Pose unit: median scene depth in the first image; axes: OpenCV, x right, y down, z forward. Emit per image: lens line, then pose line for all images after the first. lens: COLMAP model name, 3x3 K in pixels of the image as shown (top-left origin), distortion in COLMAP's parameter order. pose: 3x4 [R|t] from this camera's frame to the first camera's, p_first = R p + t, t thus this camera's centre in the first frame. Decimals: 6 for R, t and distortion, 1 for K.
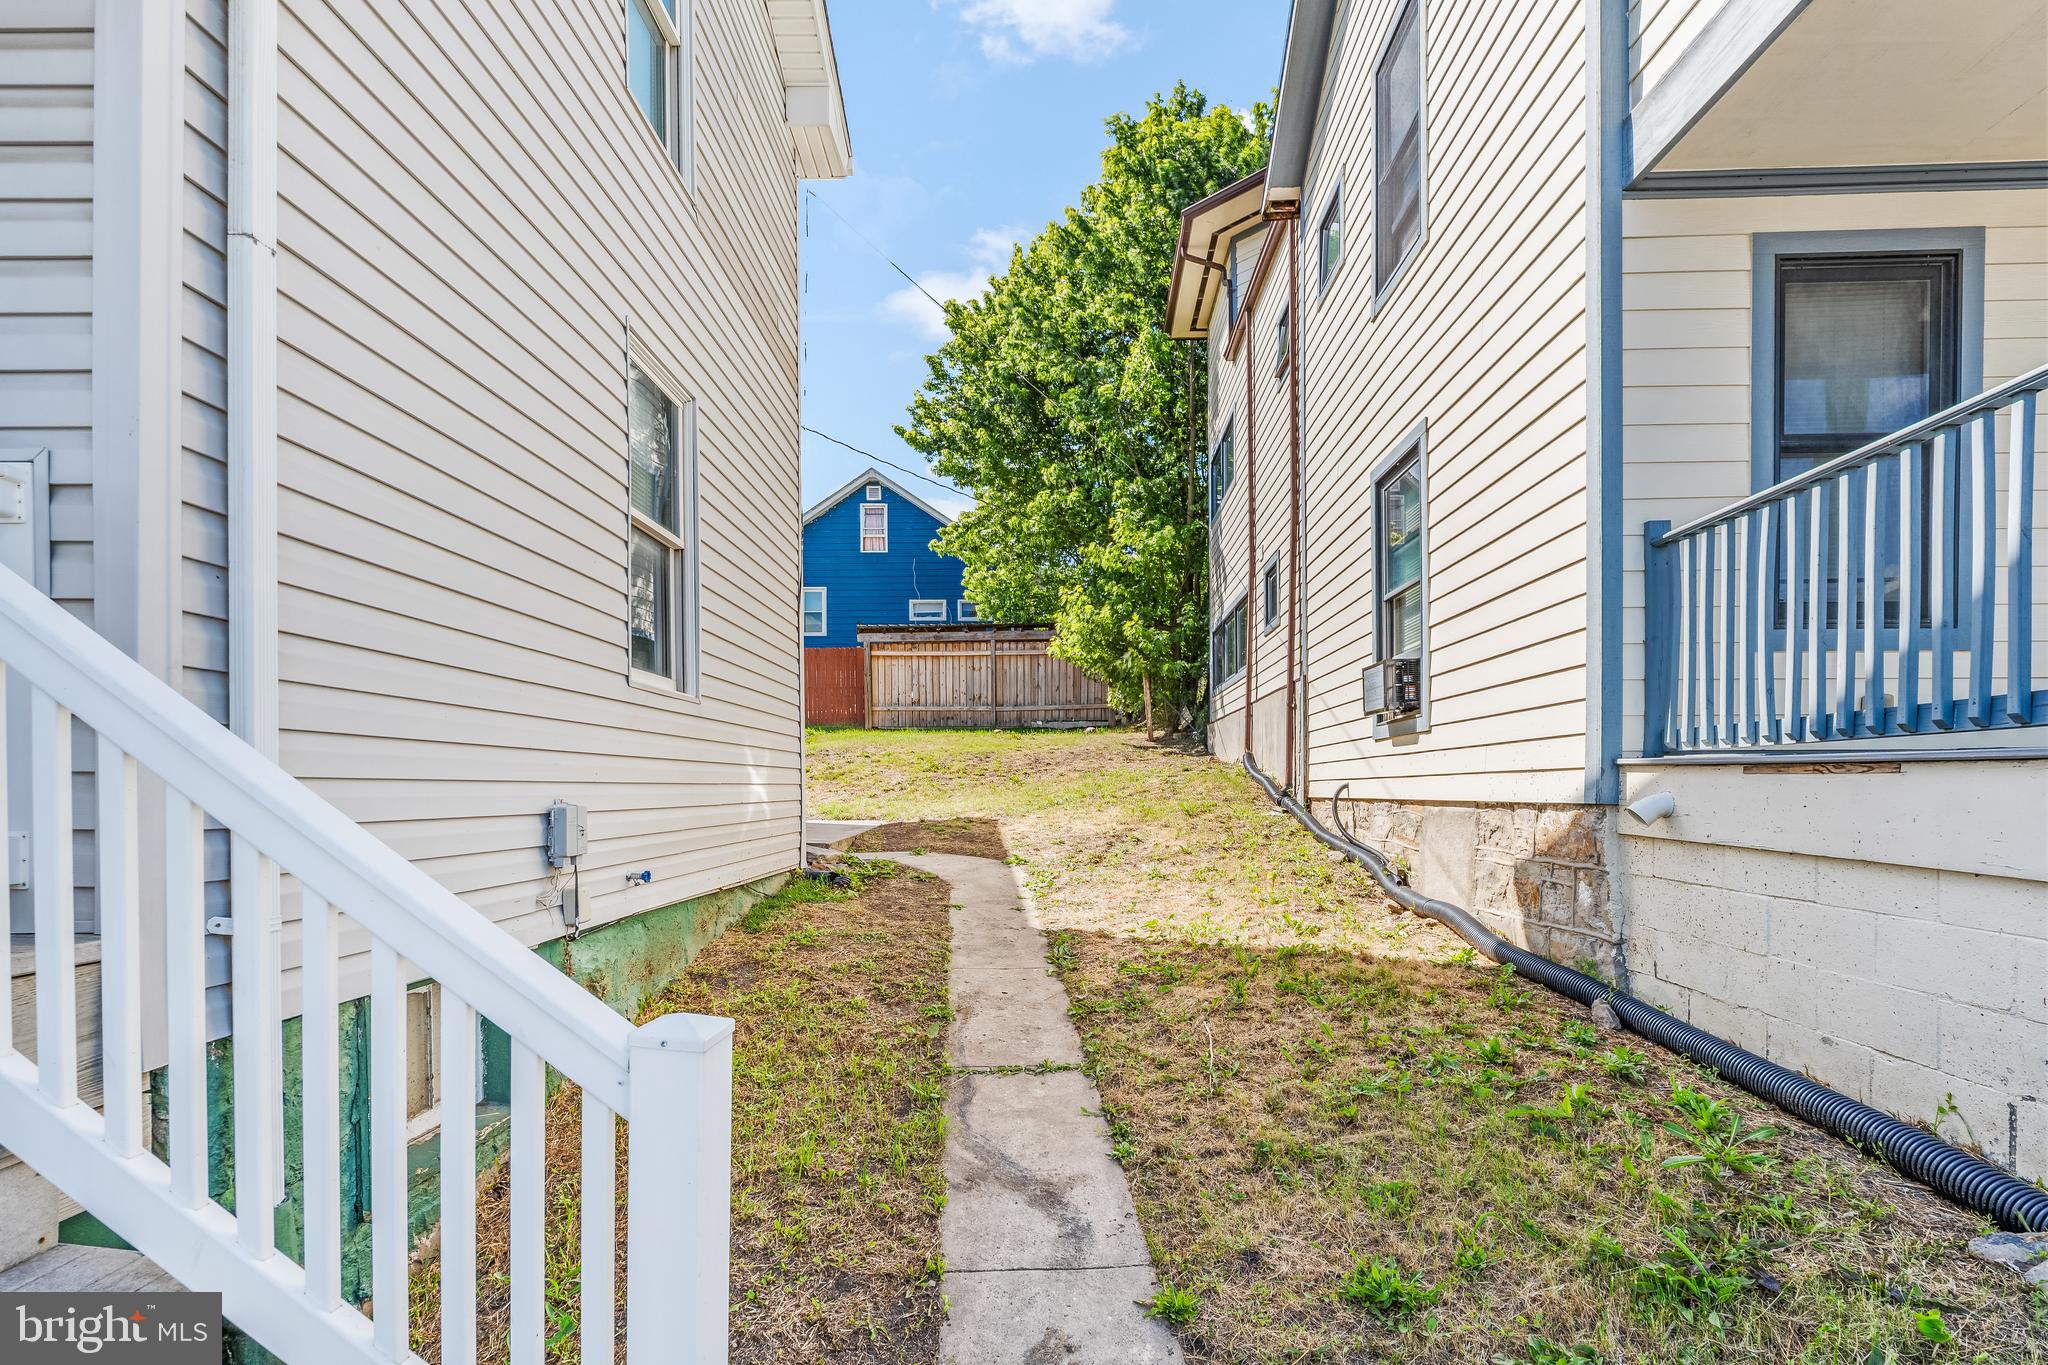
lens RADIAL K [[873.4, 0, 1021.0], [0, 873.4, 714.9], [0, 0, 1]] dist [-0.002807, -0.000318]
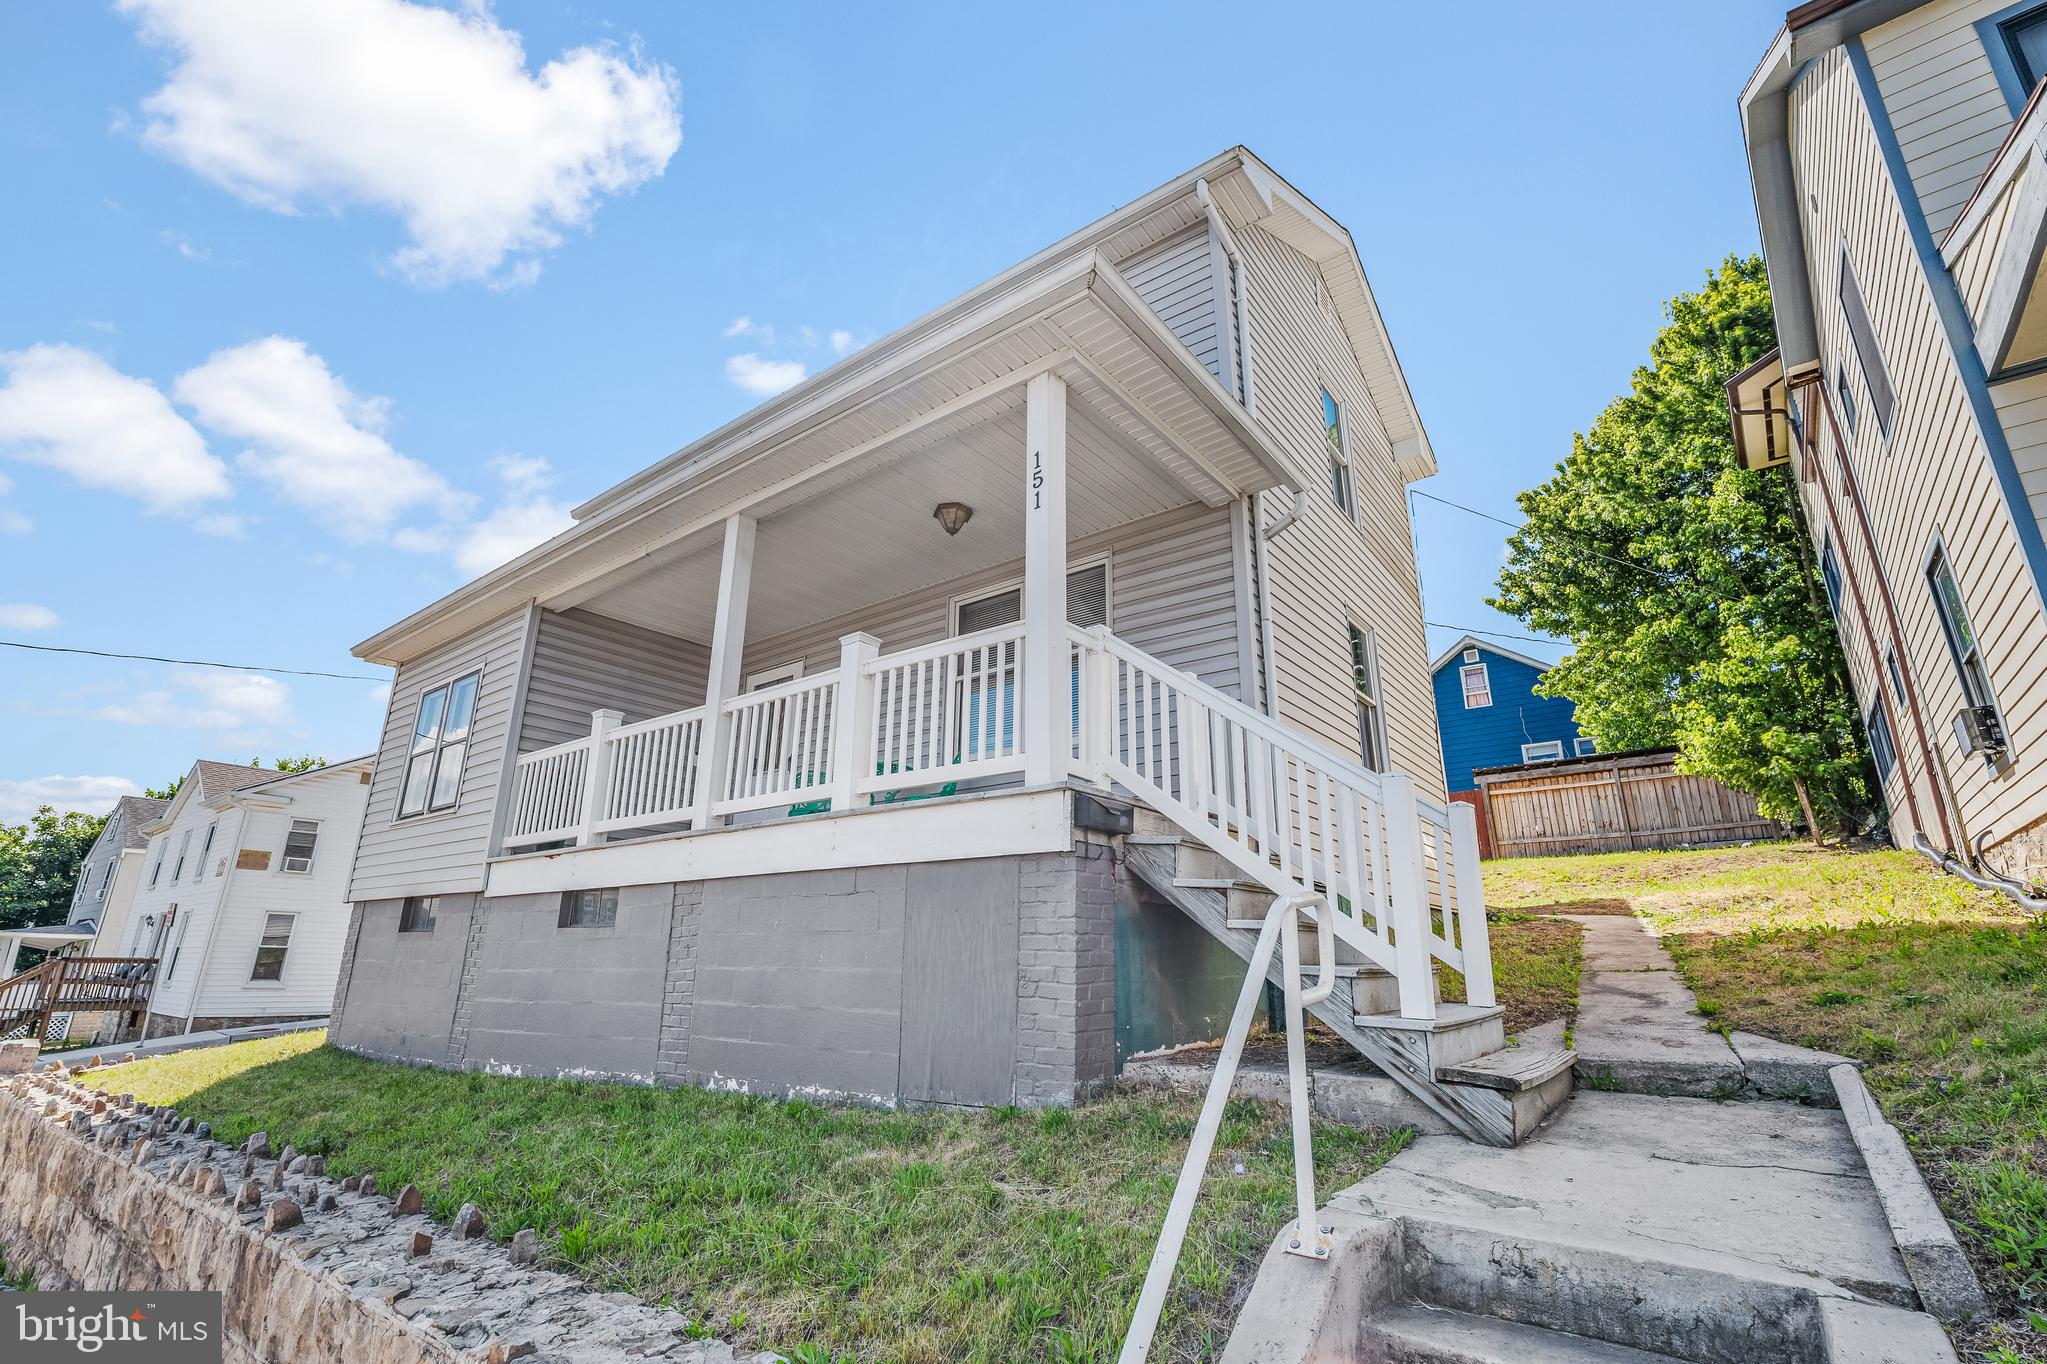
lens RADIAL K [[873.0, 0, 1020.5], [0, 873.0, 714.4], [0, 0, 1]] dist [-0.002807, -0.000318]
pose [[0.790112, -0.152345, -0.593729, 0.039531], [0.023957, 0.975557, -0.218438, 0.071782], [0.612494, 0.158367, 0.774448, -0.302078]]
